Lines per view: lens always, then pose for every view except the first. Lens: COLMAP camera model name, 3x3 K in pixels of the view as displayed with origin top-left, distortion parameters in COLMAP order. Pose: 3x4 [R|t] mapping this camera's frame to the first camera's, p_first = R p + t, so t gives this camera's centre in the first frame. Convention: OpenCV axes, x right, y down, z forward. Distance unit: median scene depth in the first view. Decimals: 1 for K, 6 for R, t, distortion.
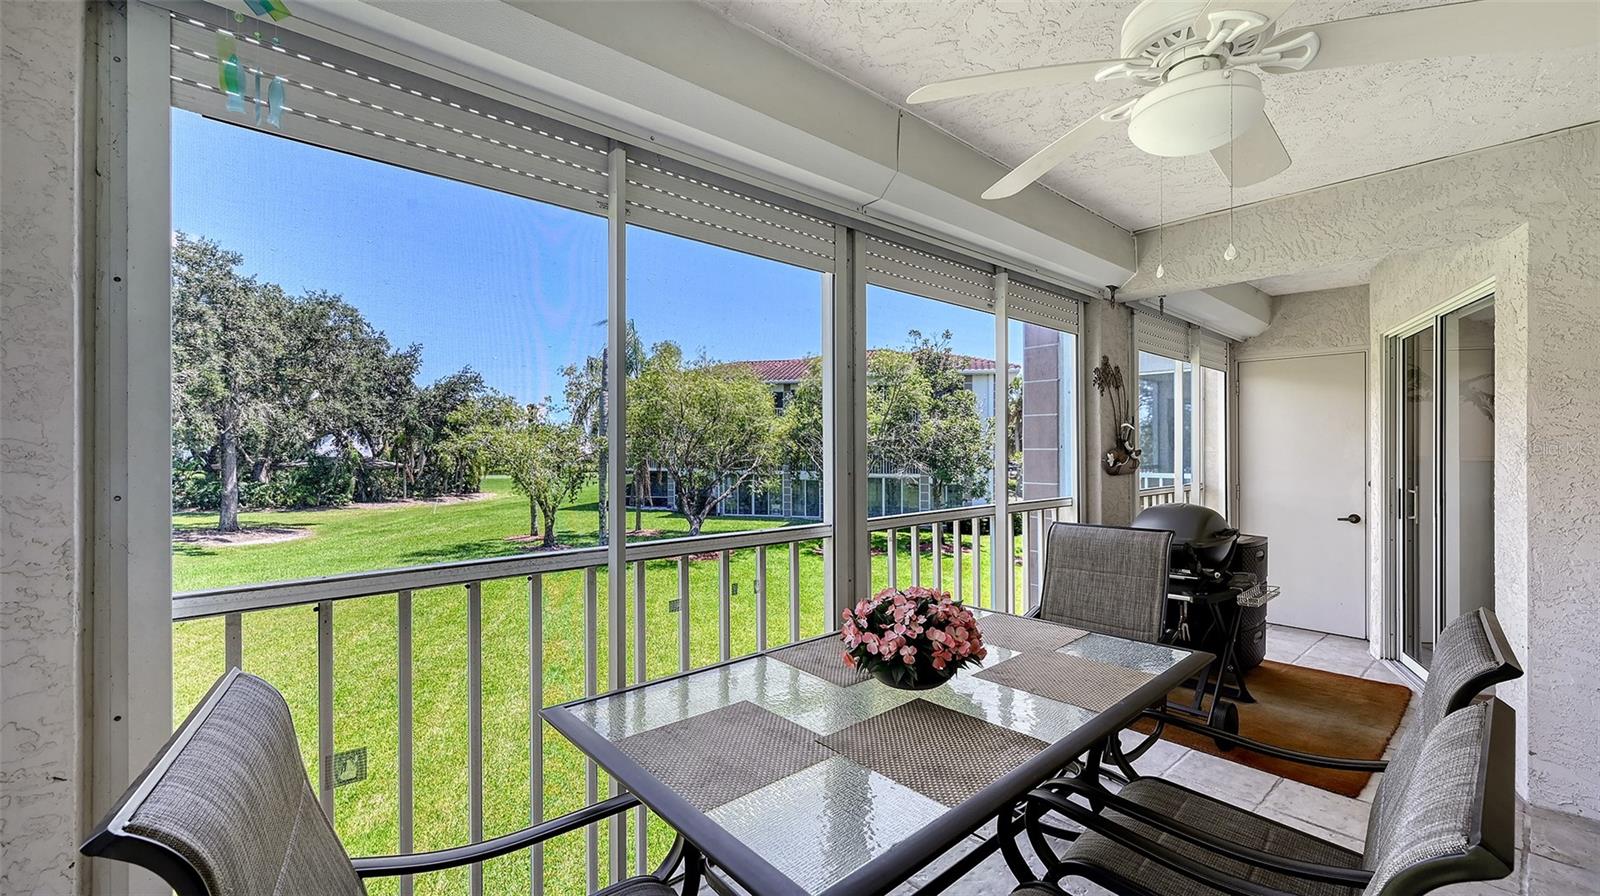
lens RADIAL K [[642.7, 0, 809.4], [0, 642.7, 440.9], [0, 0, 1]] dist [-0.001729, 0.000659]
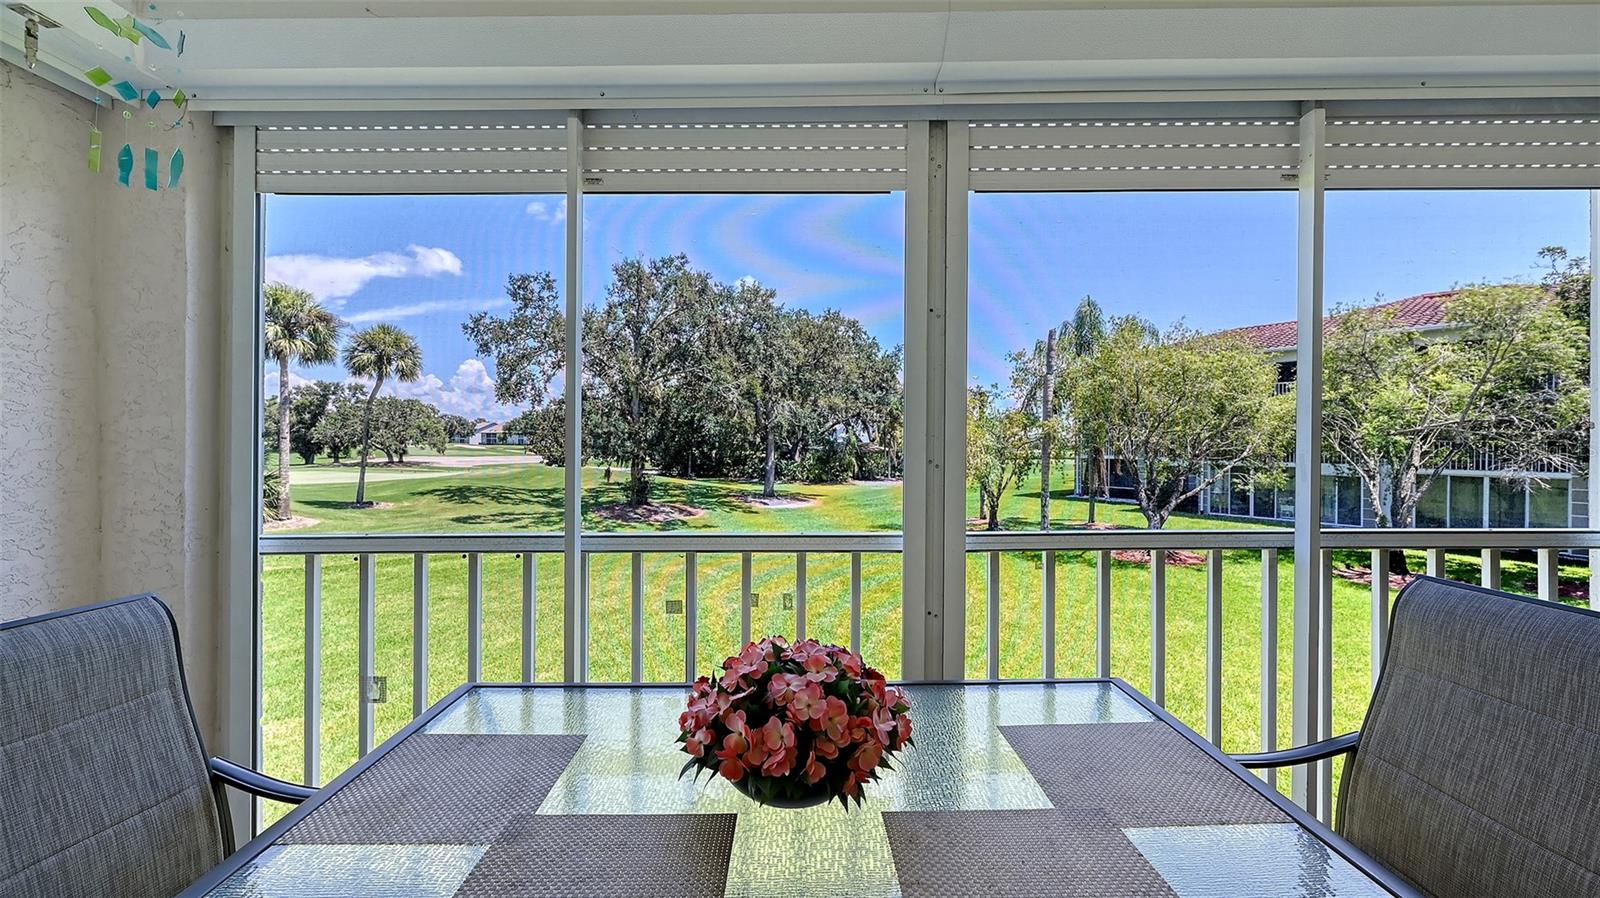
lens RADIAL K [[642.7, 0, 798.9], [0, 642.7, 430.2], [0, 0, 1]] dist [-0.001729, 0.000659]
pose [[0.746176, -0.008120, -0.665699, 0.035133], [0.011290, 0.999936, 0.000458, 0.000825], [0.665653, -0.007858, 0.746220, 0.030513]]
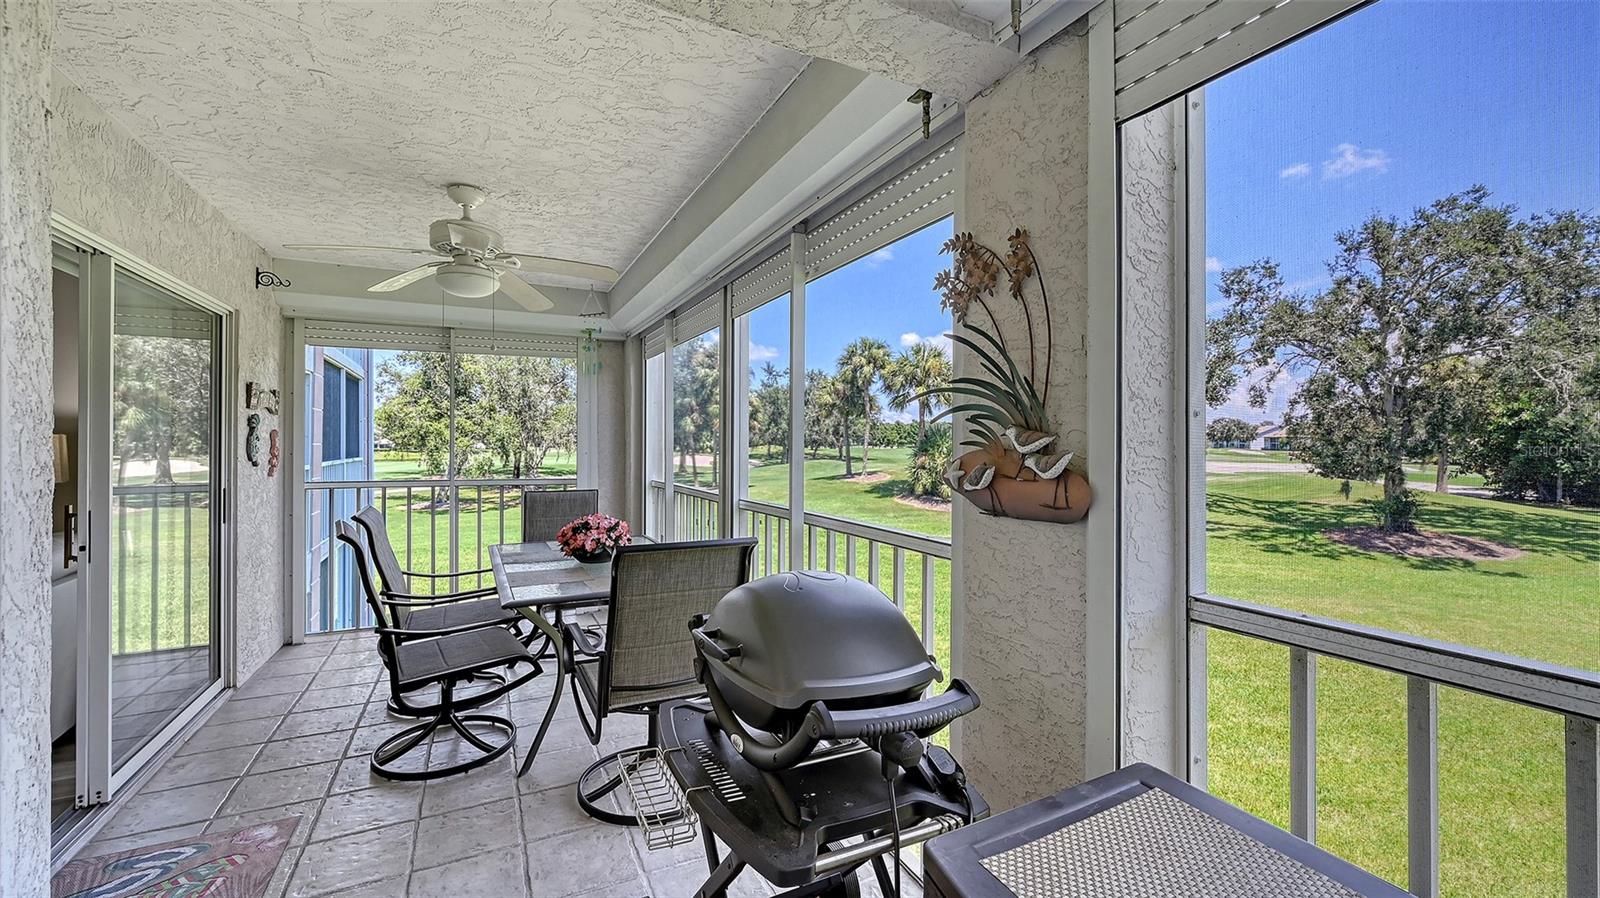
lens RADIAL K [[642.7, 0, 804.7], [0, 642.7, 439.6], [0, 0, 1]] dist [-0.001729, 0.000659]
pose [[-0.247747, -0.002305, -0.968822, 0.114320], [0.010791, 0.999929, -0.005138, 0.000719], [0.968765, -0.011728, -0.247704, 0.124343]]
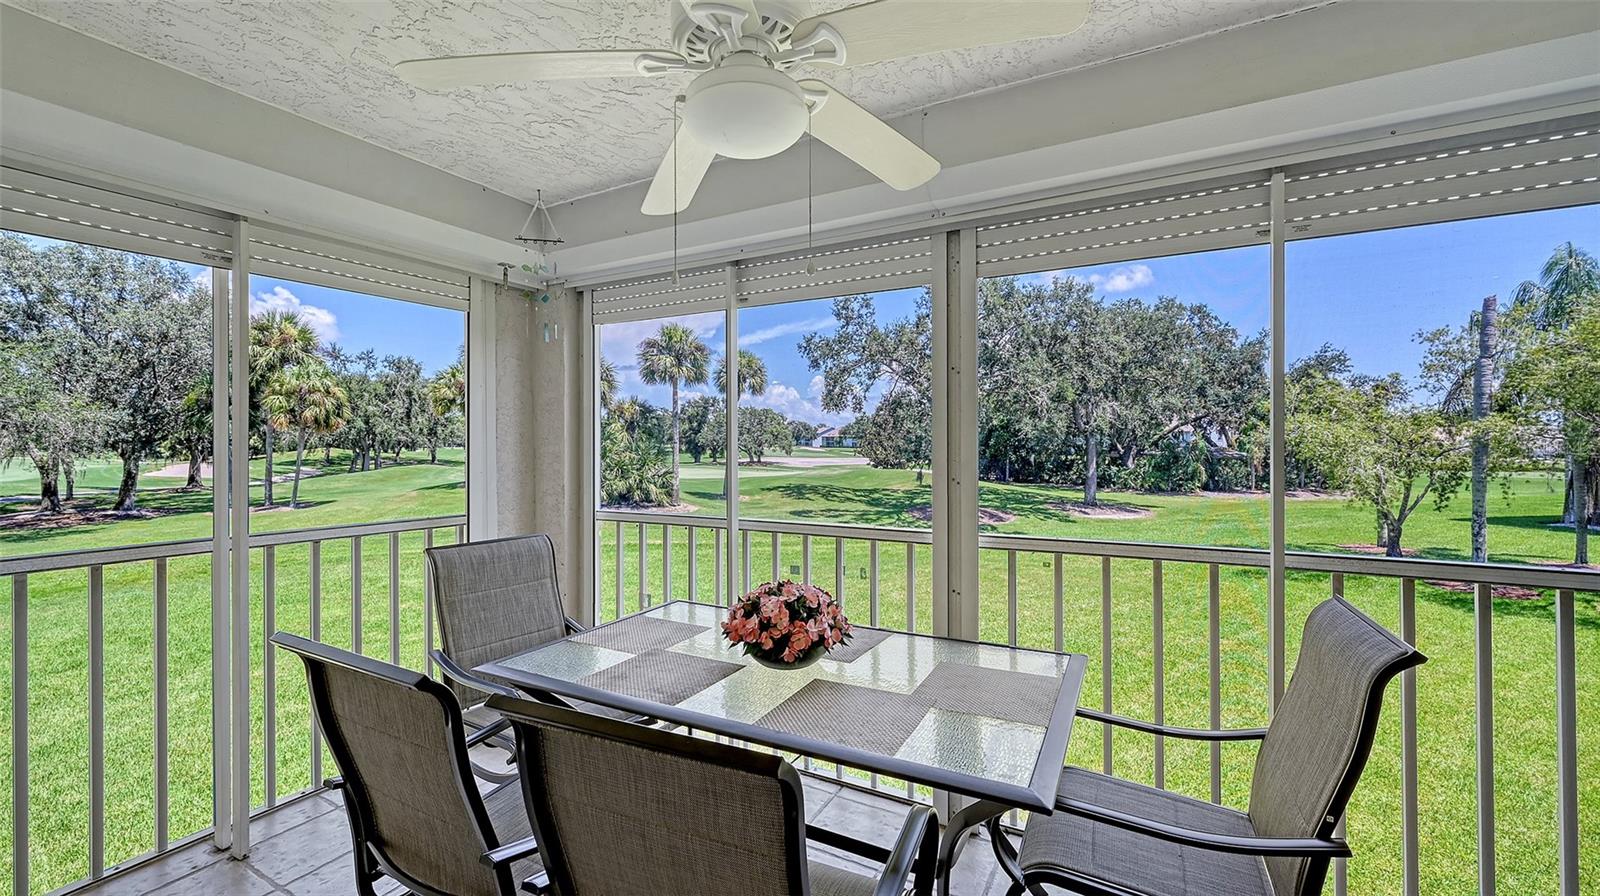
lens RADIAL K [[642.7, 0, 801.3], [0, 642.7, 426.3], [0, 0, 1]] dist [-0.001729, 0.000659]
pose [[0.341619, -0.022126, -0.939578, 0.075191], [0.016766, 0.999707, -0.017446, -0.001768], [0.939689, -0.009793, 0.341890, 0.037449]]
